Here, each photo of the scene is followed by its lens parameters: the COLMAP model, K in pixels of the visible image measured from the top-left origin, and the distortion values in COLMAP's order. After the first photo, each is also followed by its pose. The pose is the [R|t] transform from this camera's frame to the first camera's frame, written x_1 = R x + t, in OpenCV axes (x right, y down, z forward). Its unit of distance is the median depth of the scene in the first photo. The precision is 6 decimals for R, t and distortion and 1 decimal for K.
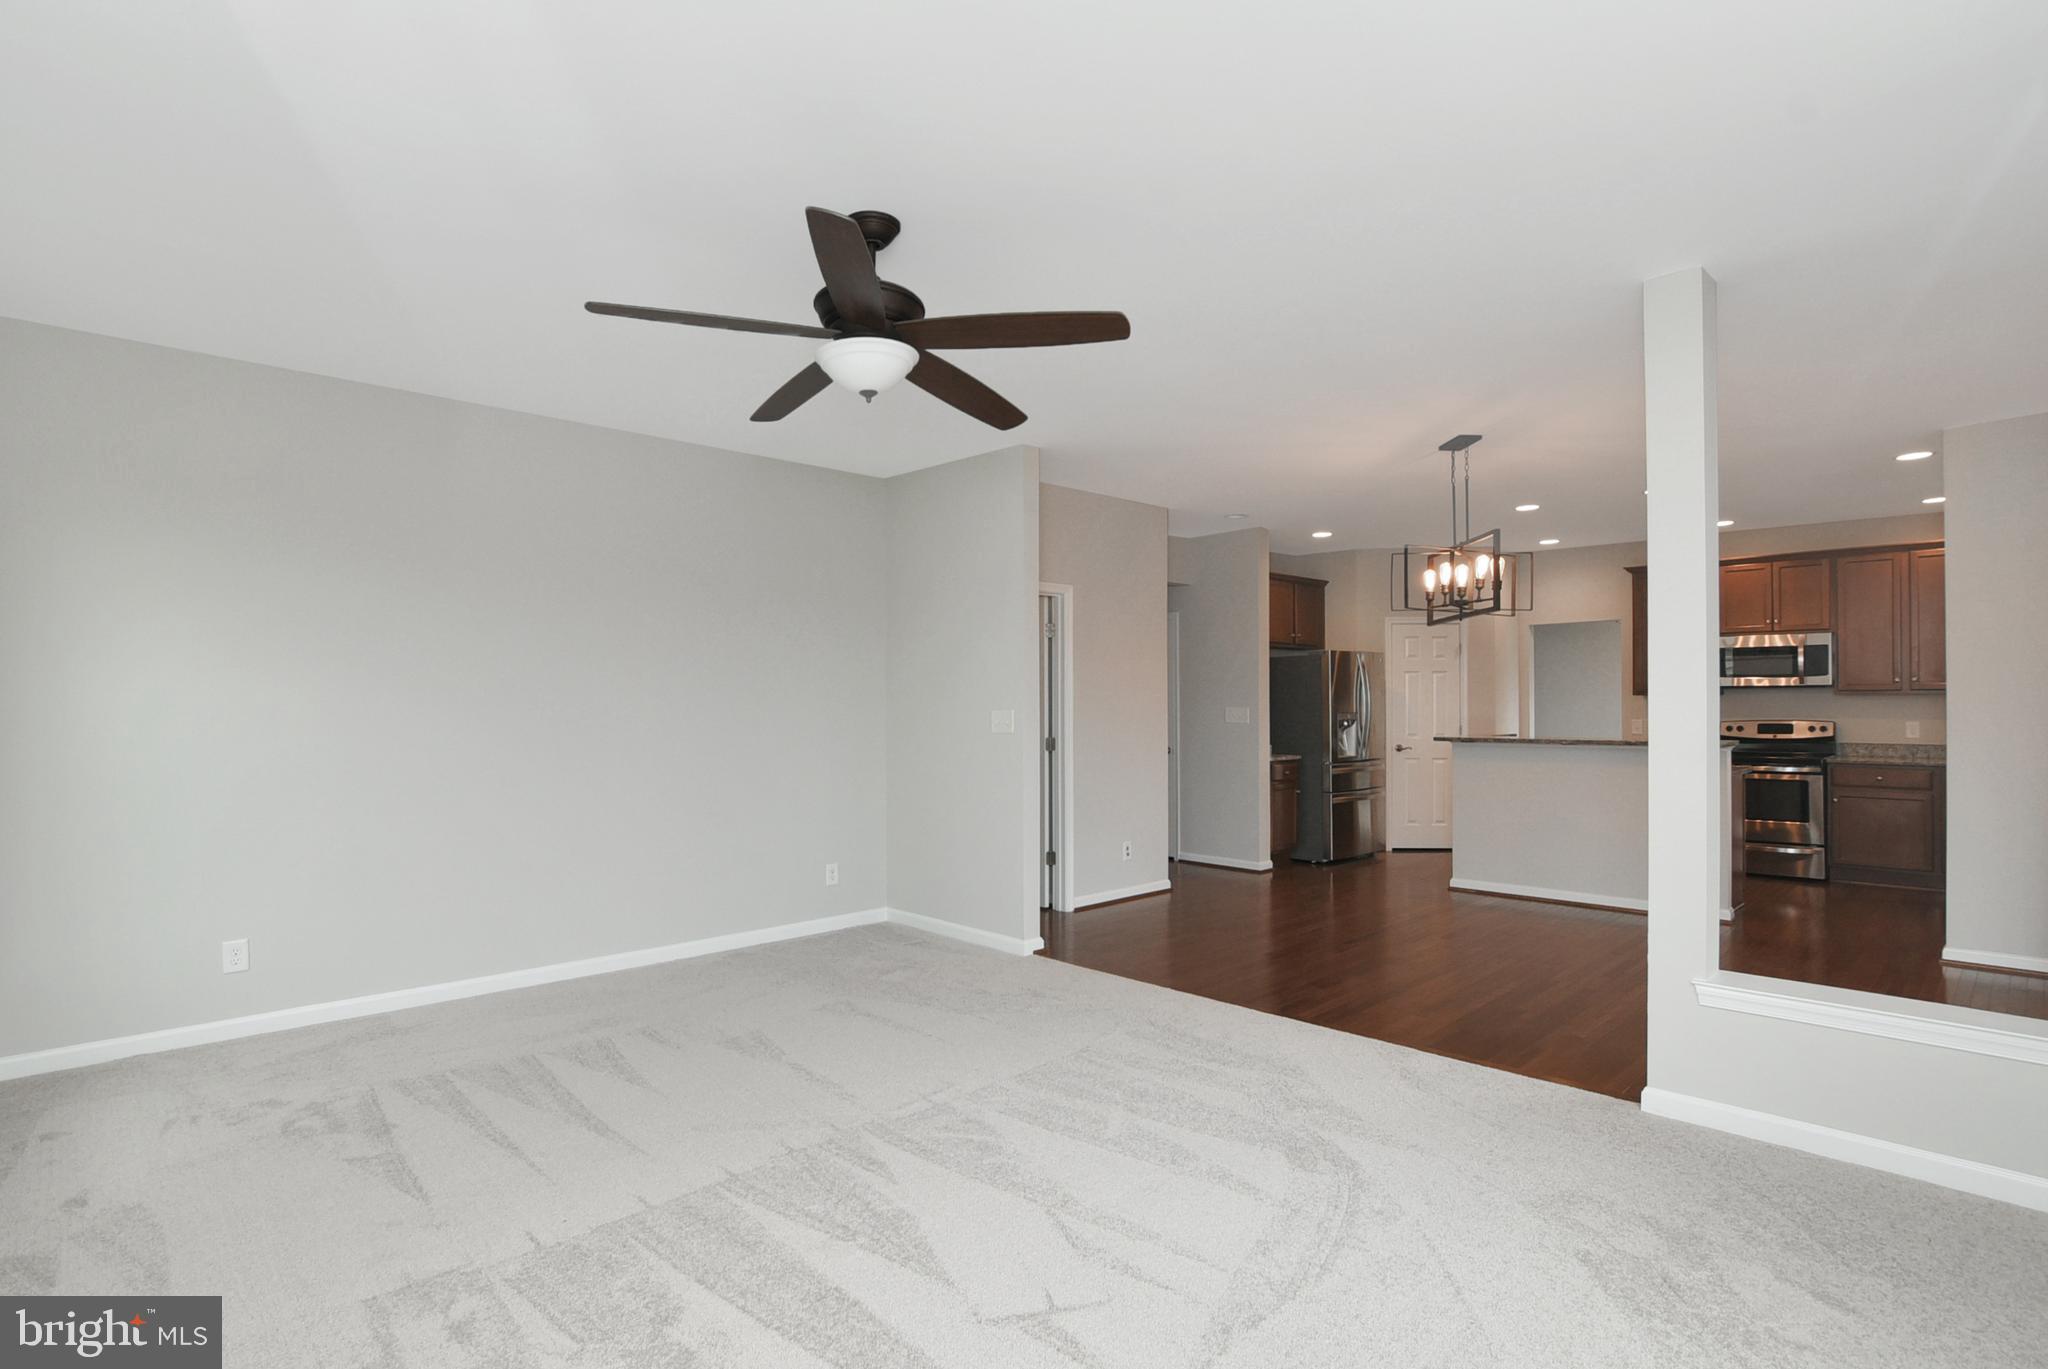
lens RADIAL K [[1008.1, 0, 1019.8], [0, 1008.1, 701.3], [0, 0, 1]] dist [-0.024579, 0.005462]
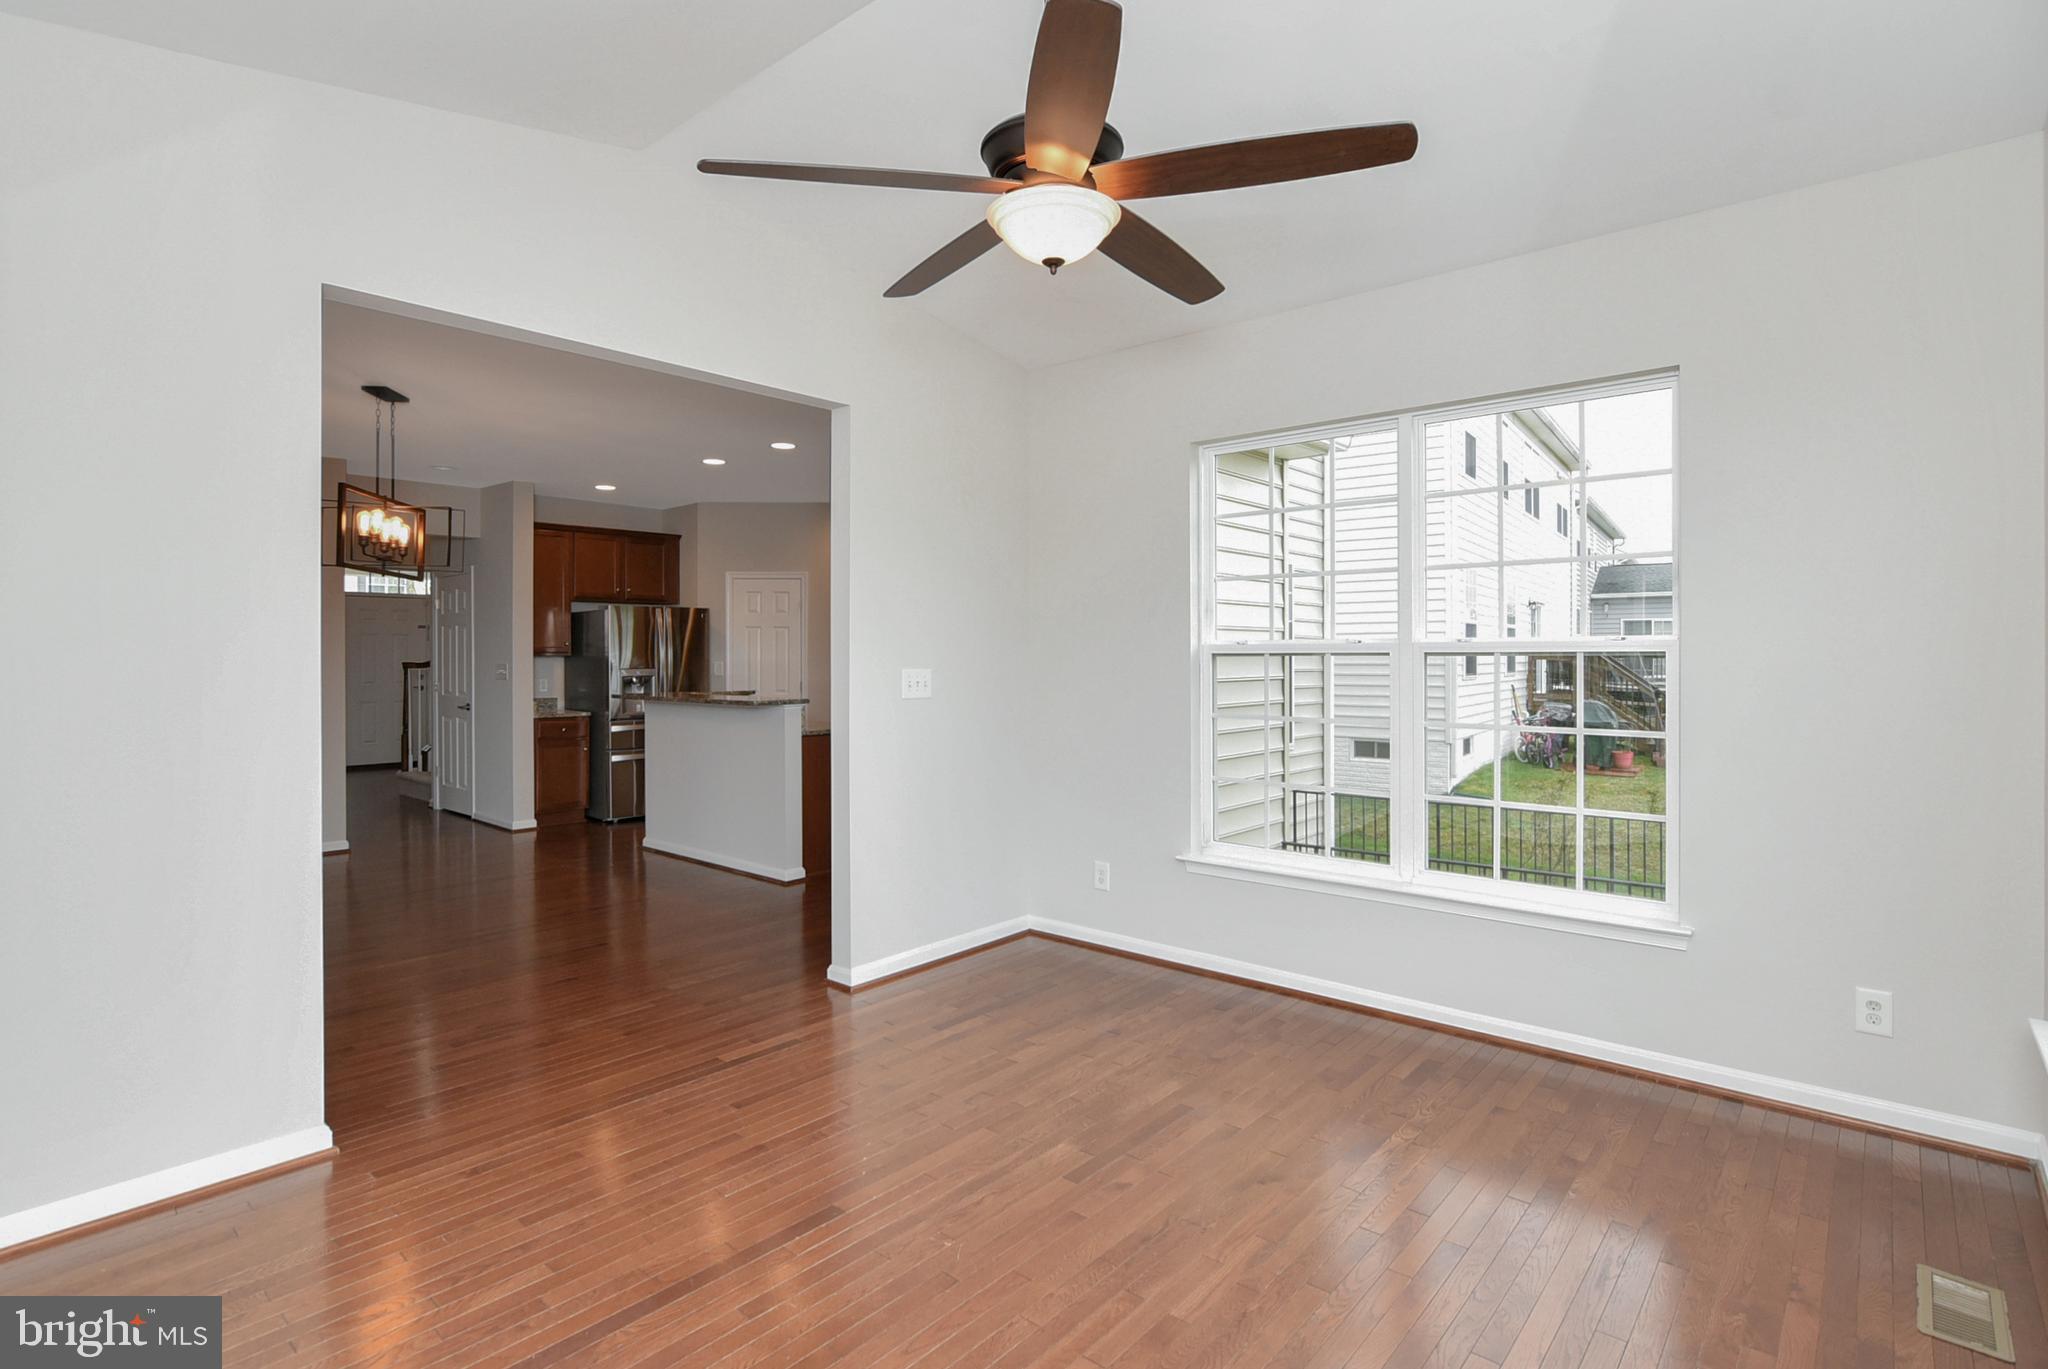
lens RADIAL K [[1008.1, 0, 1022.3], [0, 1008.1, 673.5], [0, 0, 1]] dist [-0.024579, 0.005462]
pose [[0.996291, 0.001833, 0.086032, 0.680806], [-0.003521, 0.999804, 0.019470, -0.004878], [-0.085979, -0.019700, 0.996102, -0.012716]]
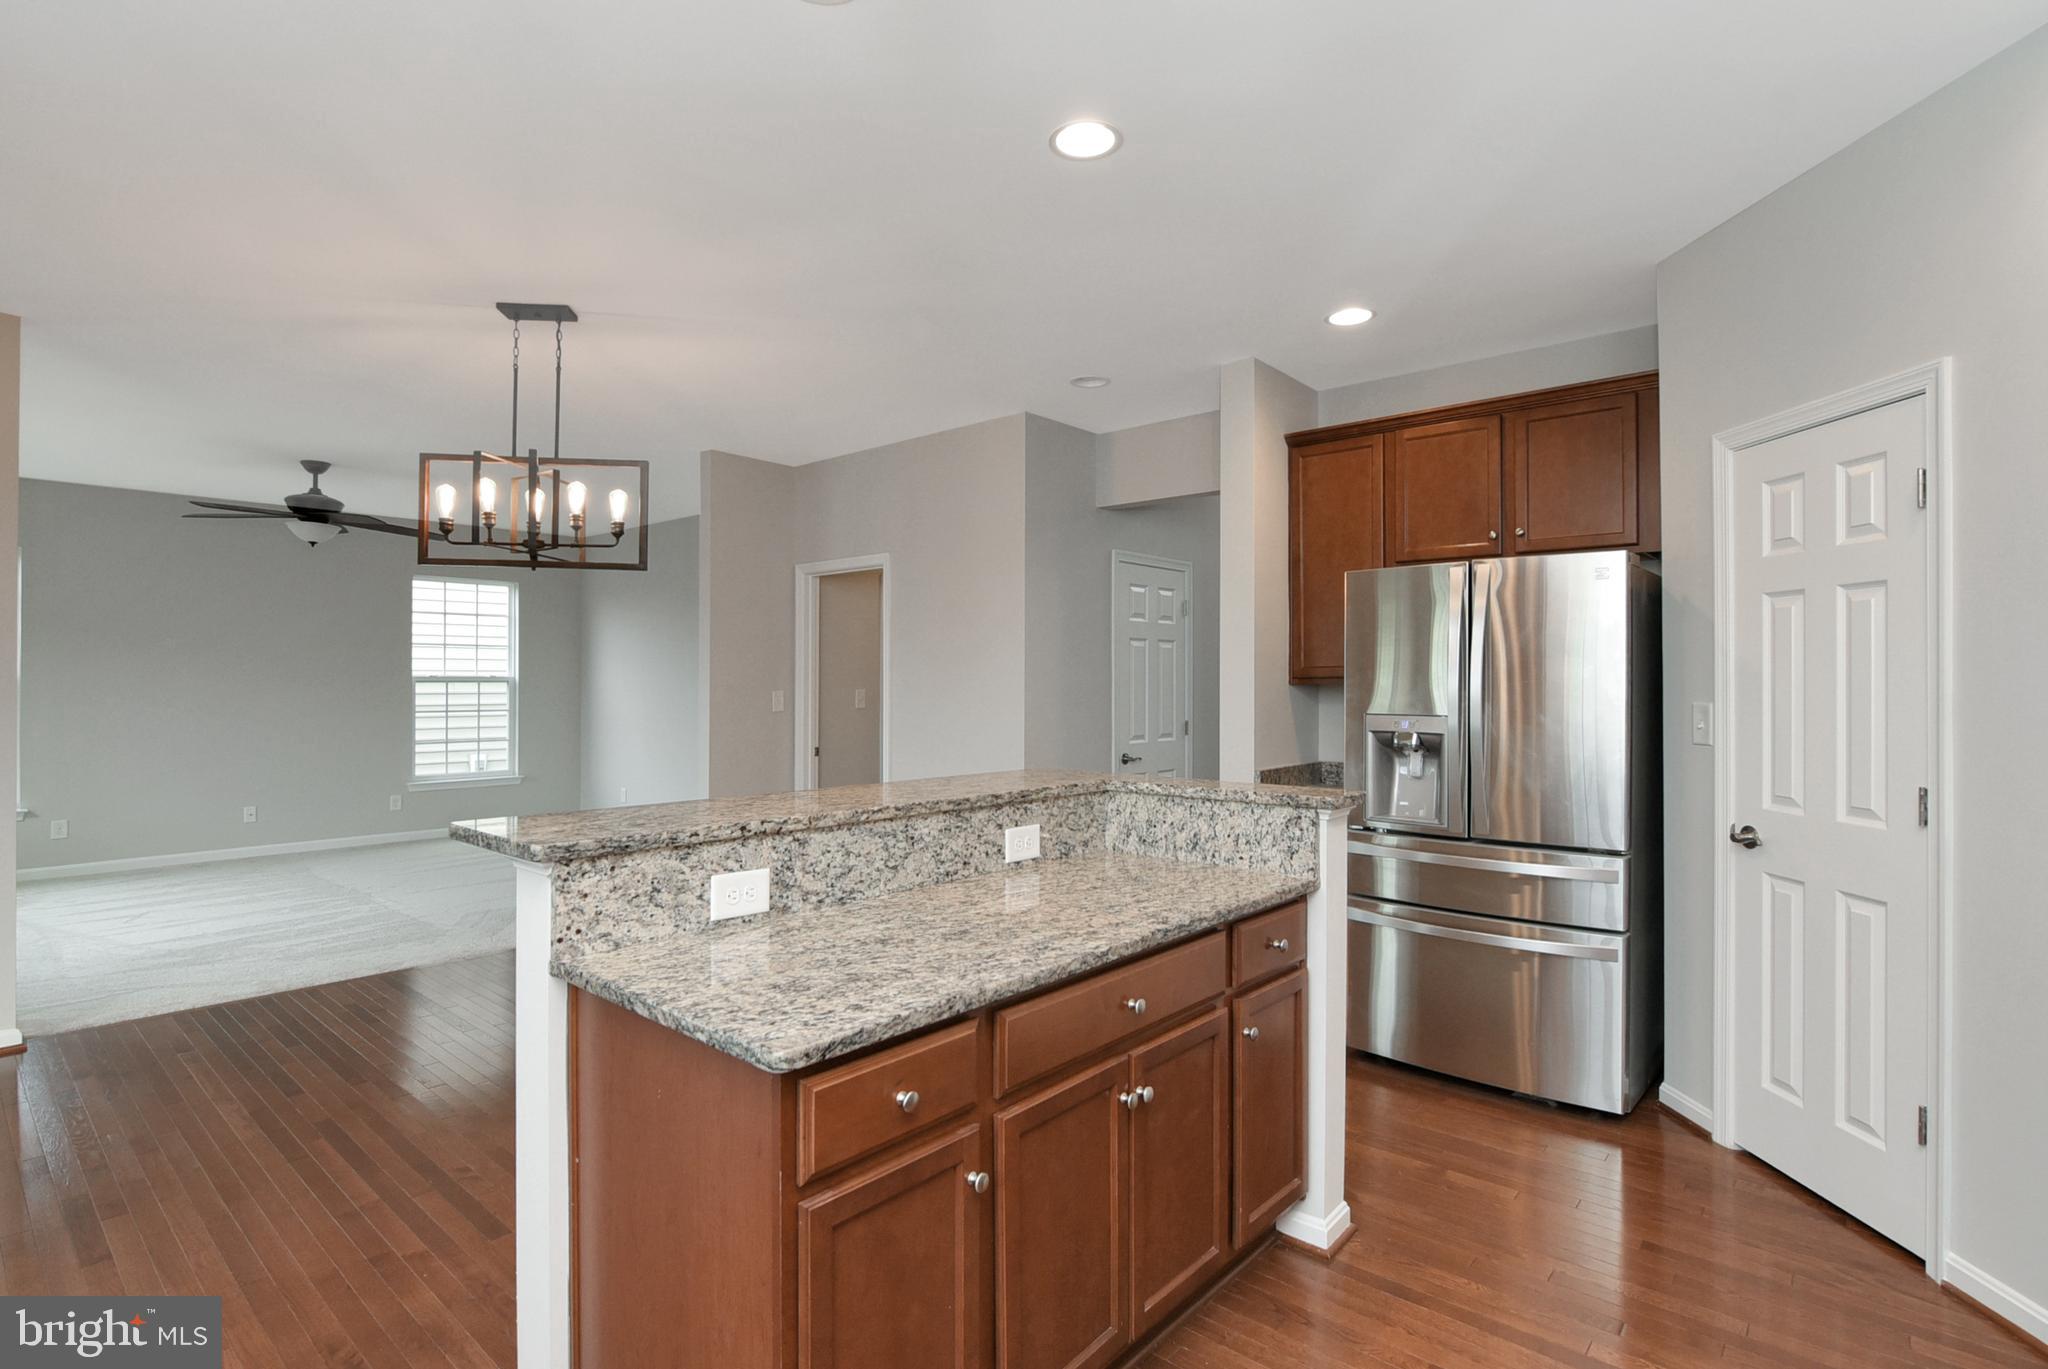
lens RADIAL K [[1008.1, 0, 1007.6], [0, 1008.1, 674.6], [0, 0, 1]] dist [-0.024579, 0.005462]
pose [[0.076426, -0.004074, -0.997067, 0.805137], [0.000501, 0.999992, -0.004048, -0.004890], [0.997075, -0.000191, 0.076427, 0.891404]]
